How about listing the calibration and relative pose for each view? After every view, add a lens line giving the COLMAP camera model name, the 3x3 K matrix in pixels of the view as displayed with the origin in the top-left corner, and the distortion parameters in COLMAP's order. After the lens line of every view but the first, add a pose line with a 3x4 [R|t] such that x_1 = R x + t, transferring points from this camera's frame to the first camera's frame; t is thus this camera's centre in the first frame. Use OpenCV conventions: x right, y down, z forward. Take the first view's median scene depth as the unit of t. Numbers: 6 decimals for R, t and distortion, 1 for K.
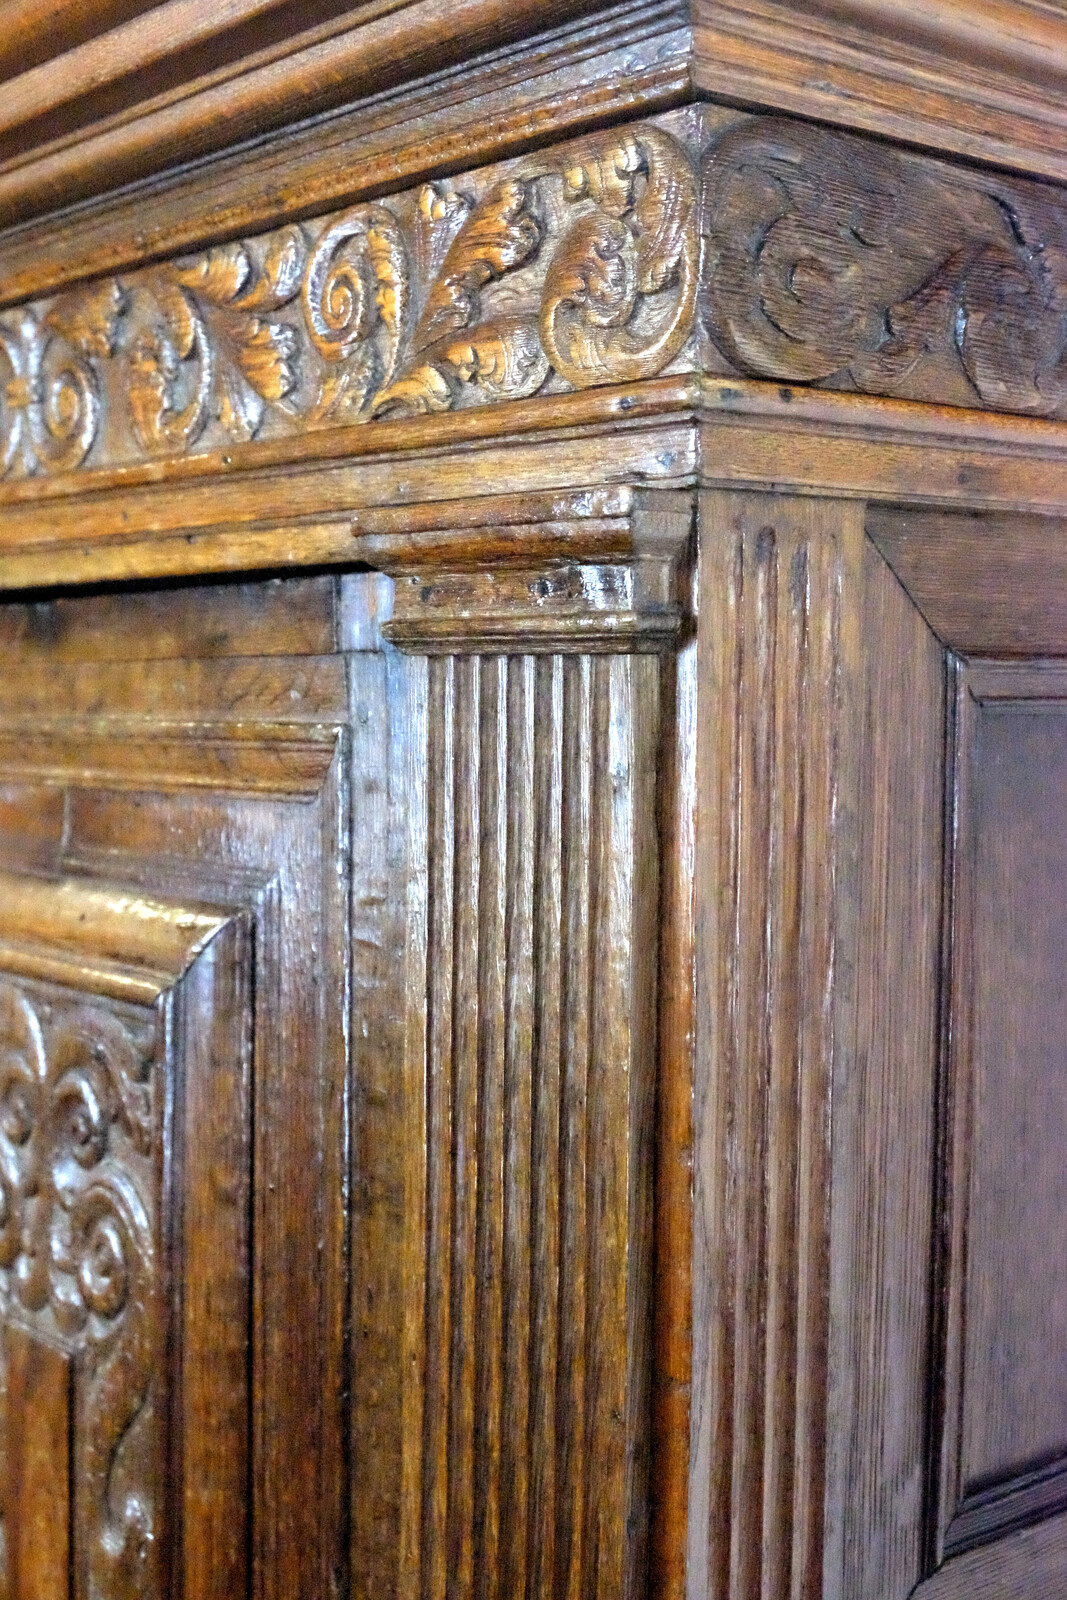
lens RADIAL K [[2129.1, 0, 533.5], [0, 2129.1, 800.0], [0, 0, 1]] dist [-0.027513, -0.025209]
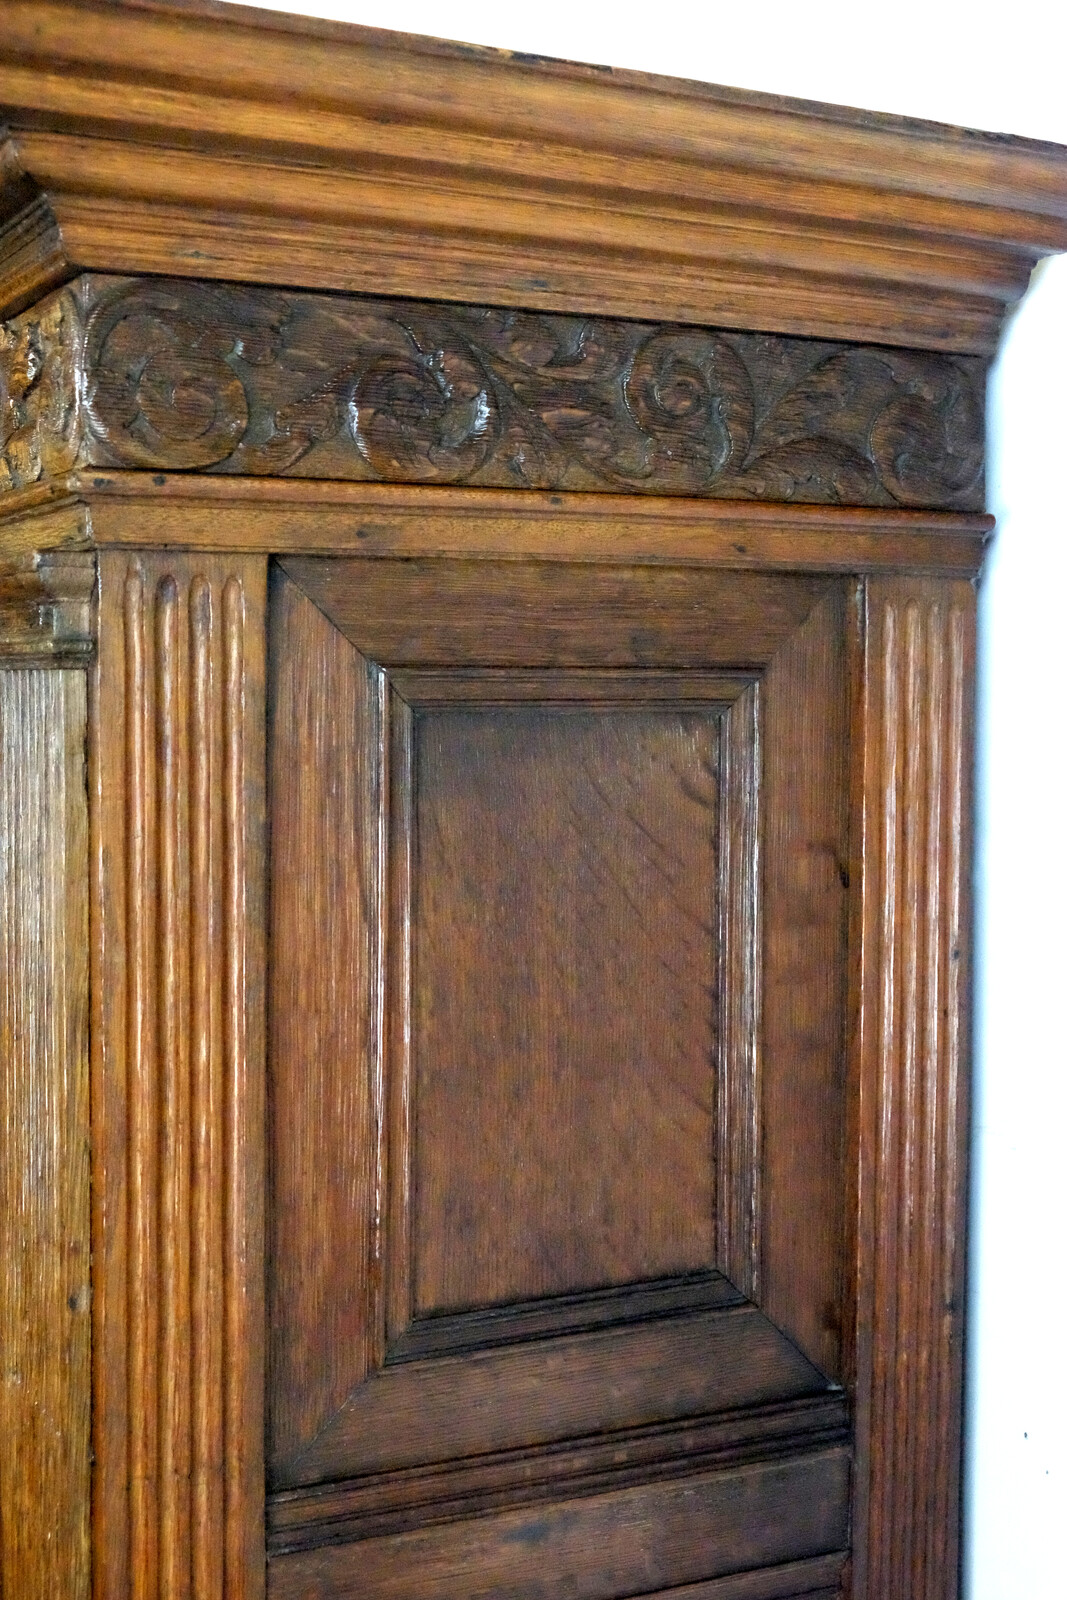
lens RADIAL K [[2129.1, 0, 533.5], [0, 2129.1, 800.0], [0, 0, 1]] dist [-0.027513, -0.025209]
pose [[0.980528, 0.008166, -0.196210, 0.551442], [-0.008798, 0.999959, -0.002348, 0.015240], [0.196183, 0.004029, 0.980559, -0.264078]]
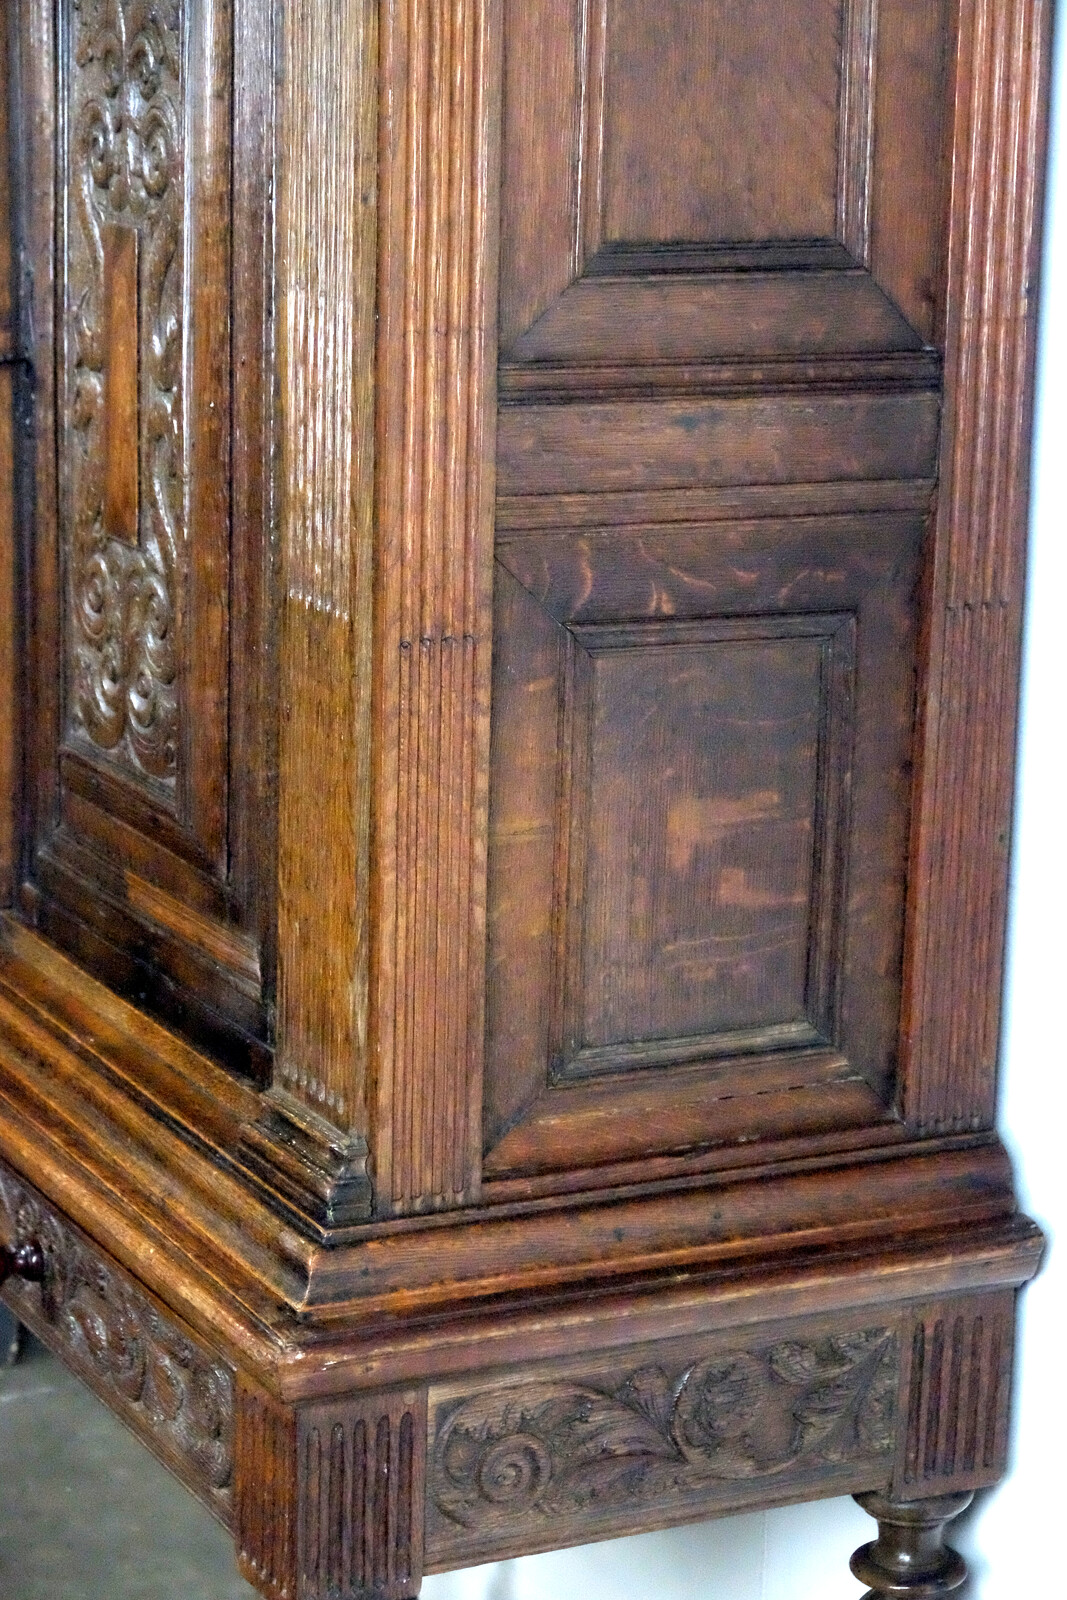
lens RADIAL K [[3486.8, 0, 533.5], [0, 3486.8, 800.0], [0, 0, 1]] dist [0.042409, -0.326877]
pose [[0.978848, 0.053880, -0.197369, 0.761947], [-0.021927, 0.986771, 0.160633, 0.339312], [0.203412, -0.152907, 0.967079, -1.891387]]
